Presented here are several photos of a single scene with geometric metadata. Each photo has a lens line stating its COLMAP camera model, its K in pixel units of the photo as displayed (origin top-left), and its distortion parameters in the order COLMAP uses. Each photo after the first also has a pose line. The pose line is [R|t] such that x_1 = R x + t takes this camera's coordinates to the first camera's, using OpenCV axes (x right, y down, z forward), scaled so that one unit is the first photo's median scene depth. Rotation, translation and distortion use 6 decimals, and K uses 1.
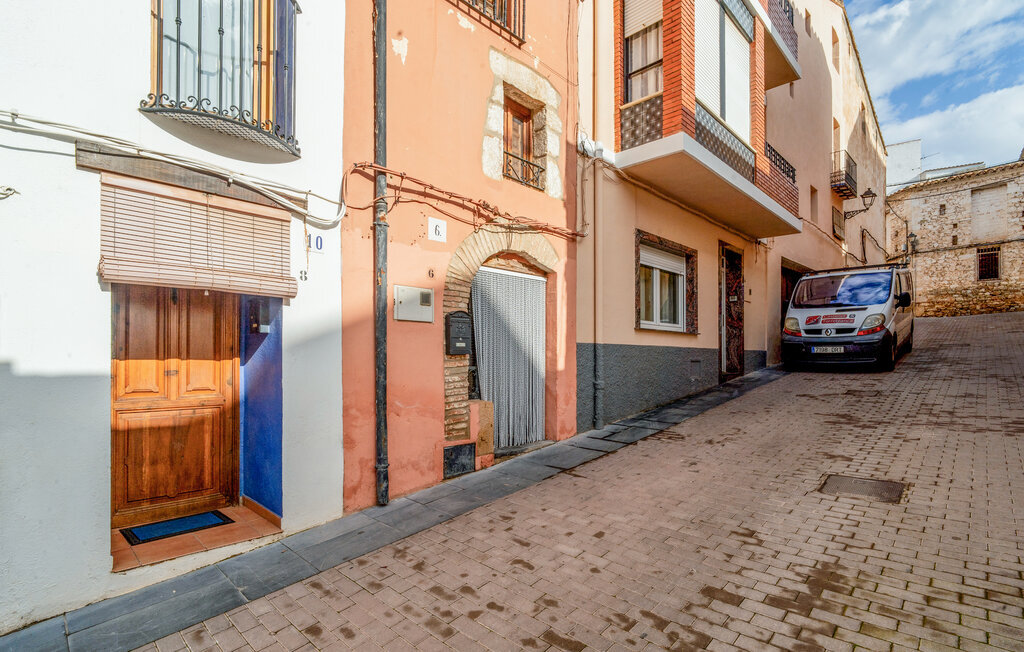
lens RADIAL K [[479.5, 0, 509.0], [0, 479.5, 354.1], [0, 0, 1]] dist [-0.000152, 0.000062]
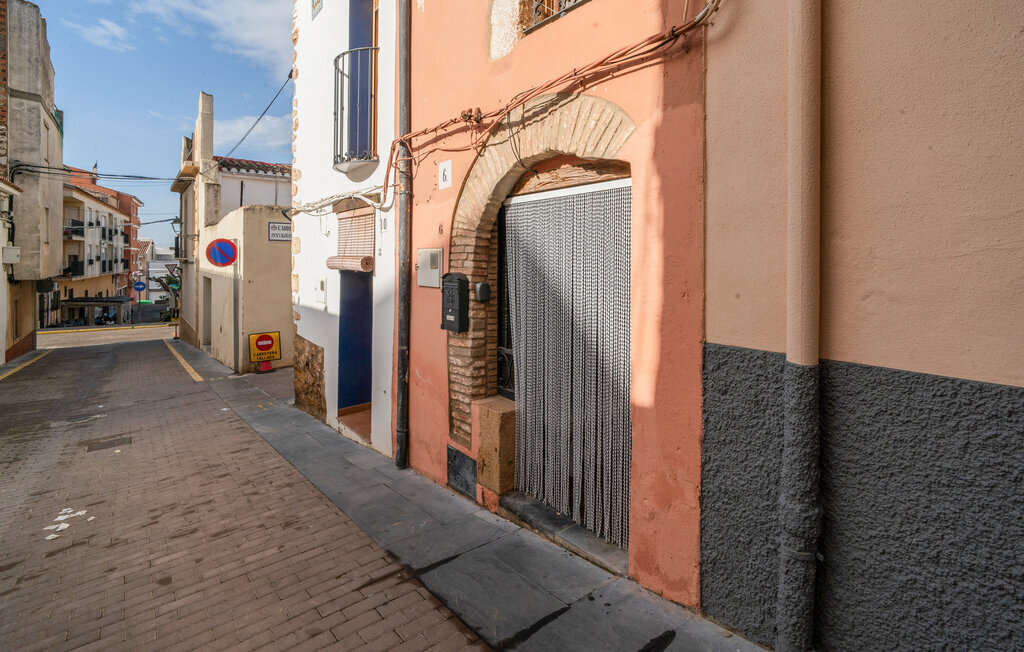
lens RADIAL K [[503.9, 0, 514.5], [0, 503.9, 257.9], [0, 0, 1]] dist [-0.001633, 0.000351]
pose [[-0.132106, -0.006075, -0.991217, 0.691659], [0.003143, 0.999974, -0.006547, -0.111482], [0.991231, -0.003980, -0.132083, 1.237504]]
